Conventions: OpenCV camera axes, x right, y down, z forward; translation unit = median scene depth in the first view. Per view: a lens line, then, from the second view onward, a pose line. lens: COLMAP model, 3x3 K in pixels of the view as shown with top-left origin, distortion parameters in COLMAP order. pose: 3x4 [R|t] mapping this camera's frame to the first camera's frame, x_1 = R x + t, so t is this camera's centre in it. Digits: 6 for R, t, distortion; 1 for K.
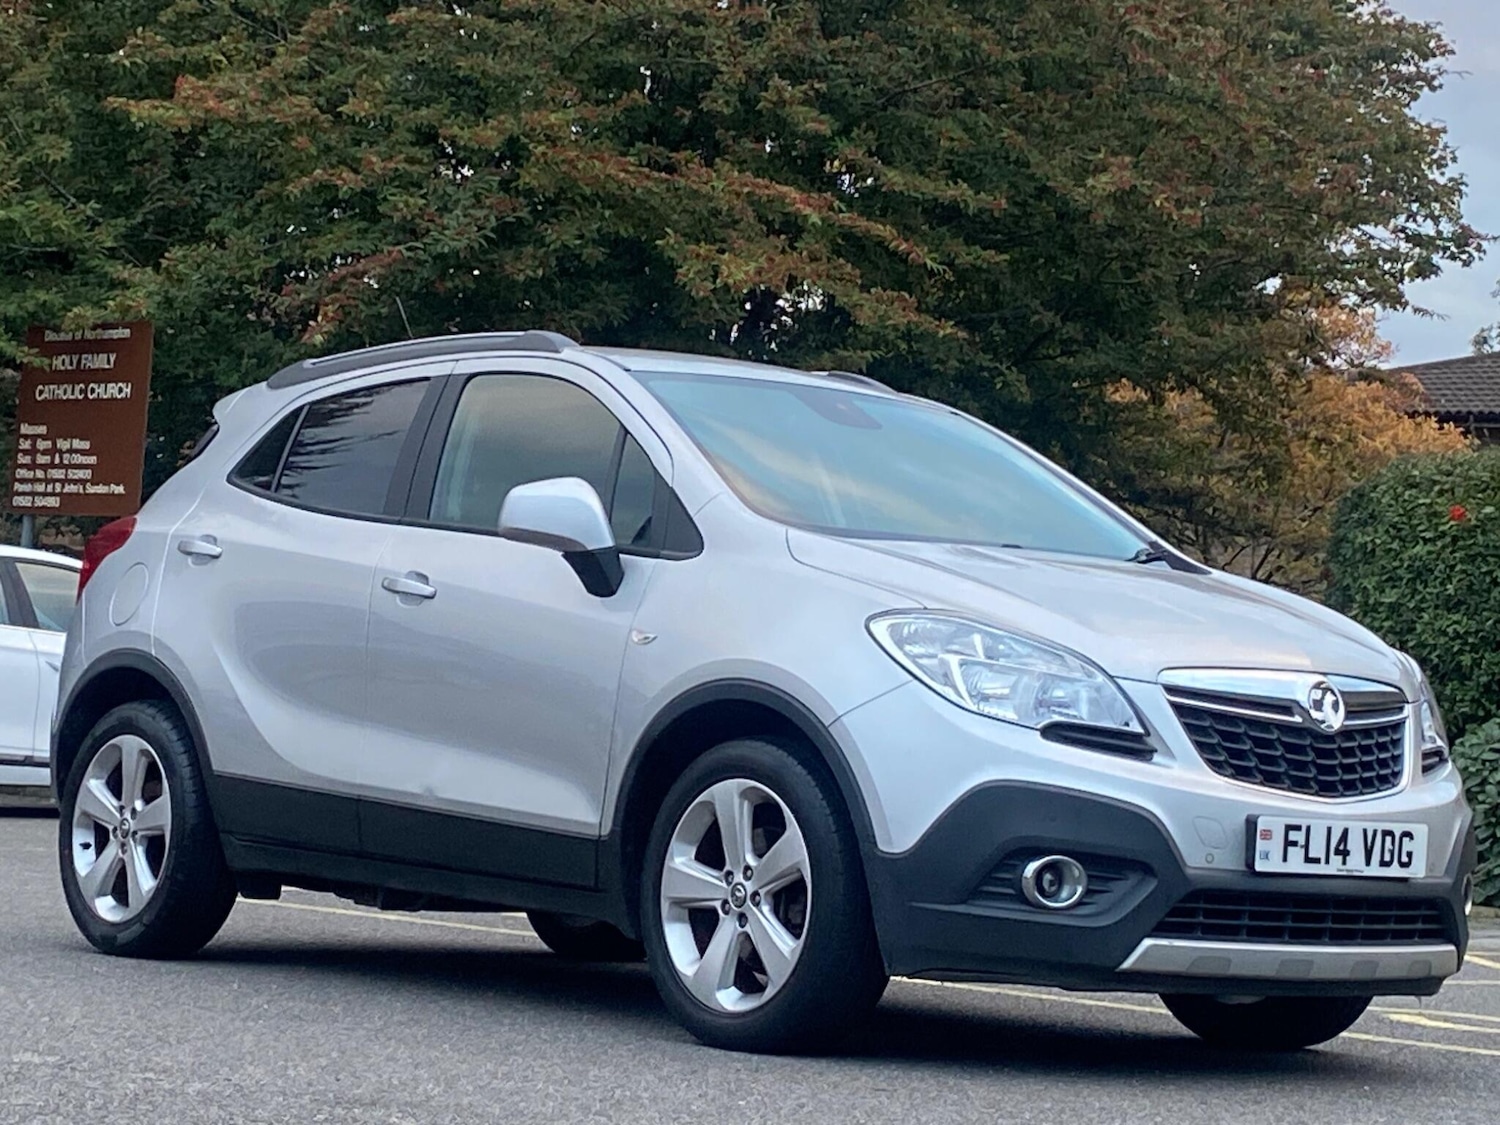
lens RADIAL K [[4215.3, 0, 745.6], [0, 4215.3, 529.3], [0, 0, 1]] dist [0.213981, 0.212194]
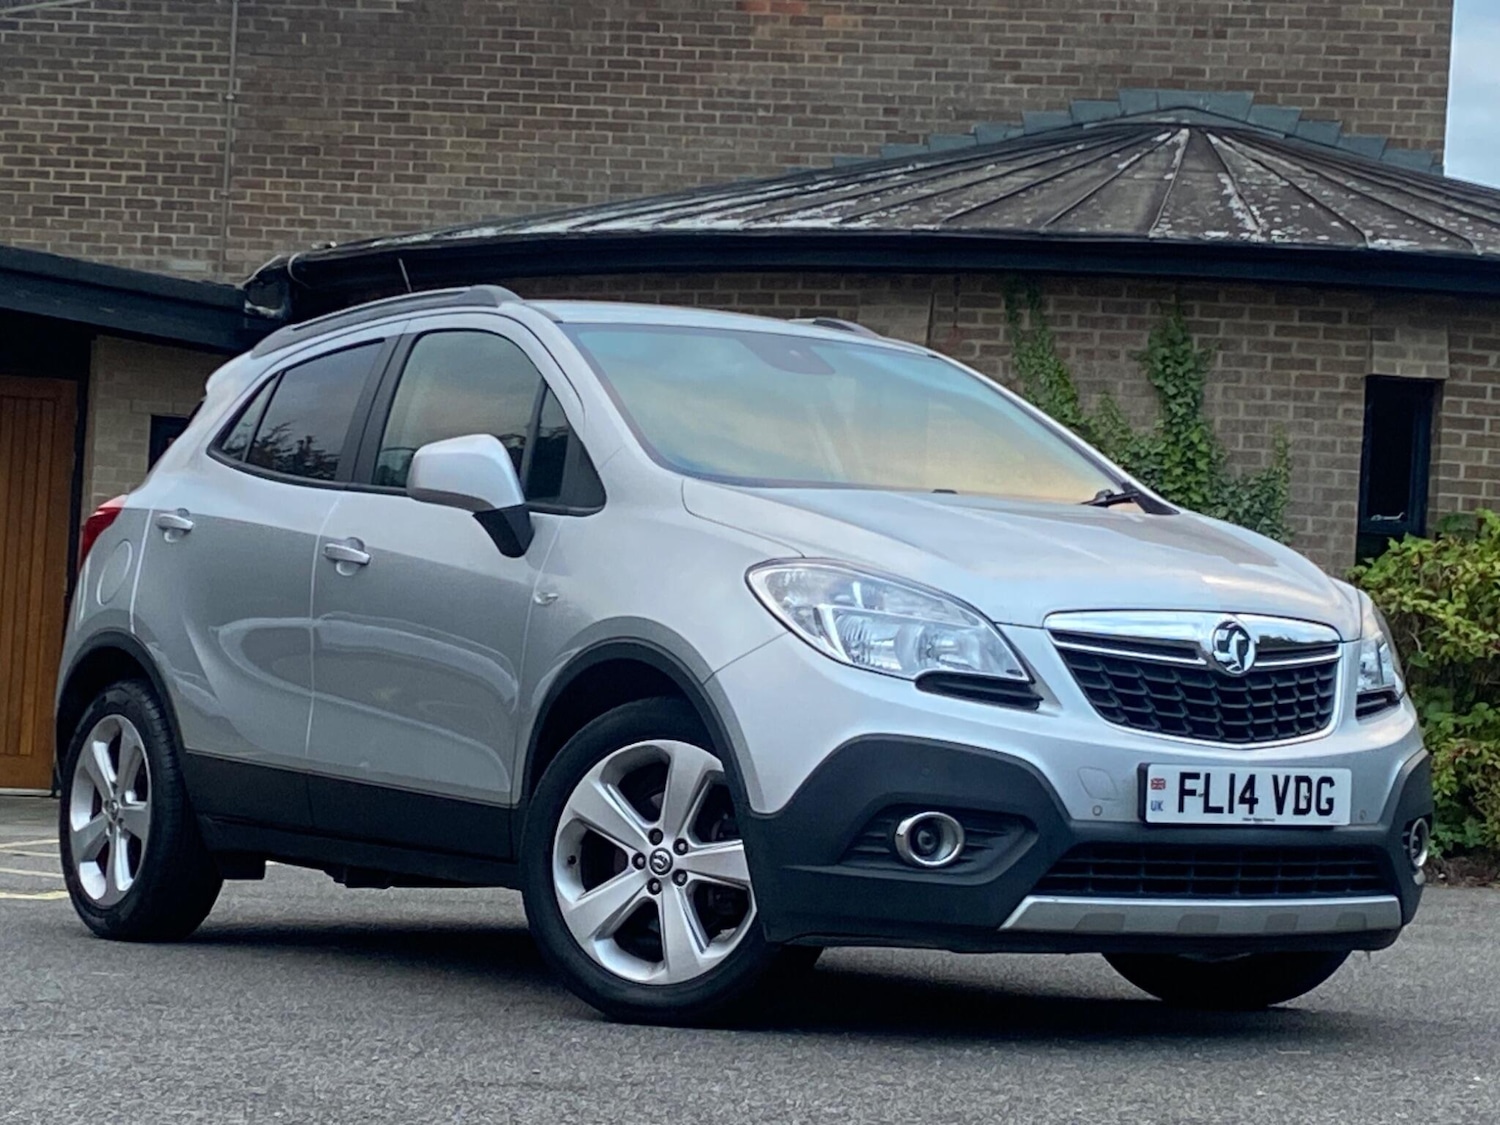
lens RADIAL K [[4215.3, 0, 745.6], [0, 4215.3, 529.3], [0, 0, 1]] dist [0.213981, 0.212194]
pose [[0.993792, -0.032567, -0.106376, 0.131044], [0.033114, 0.999446, 0.003381, 0.008718], [0.106207, -0.006883, 0.994320, 0.048914]]
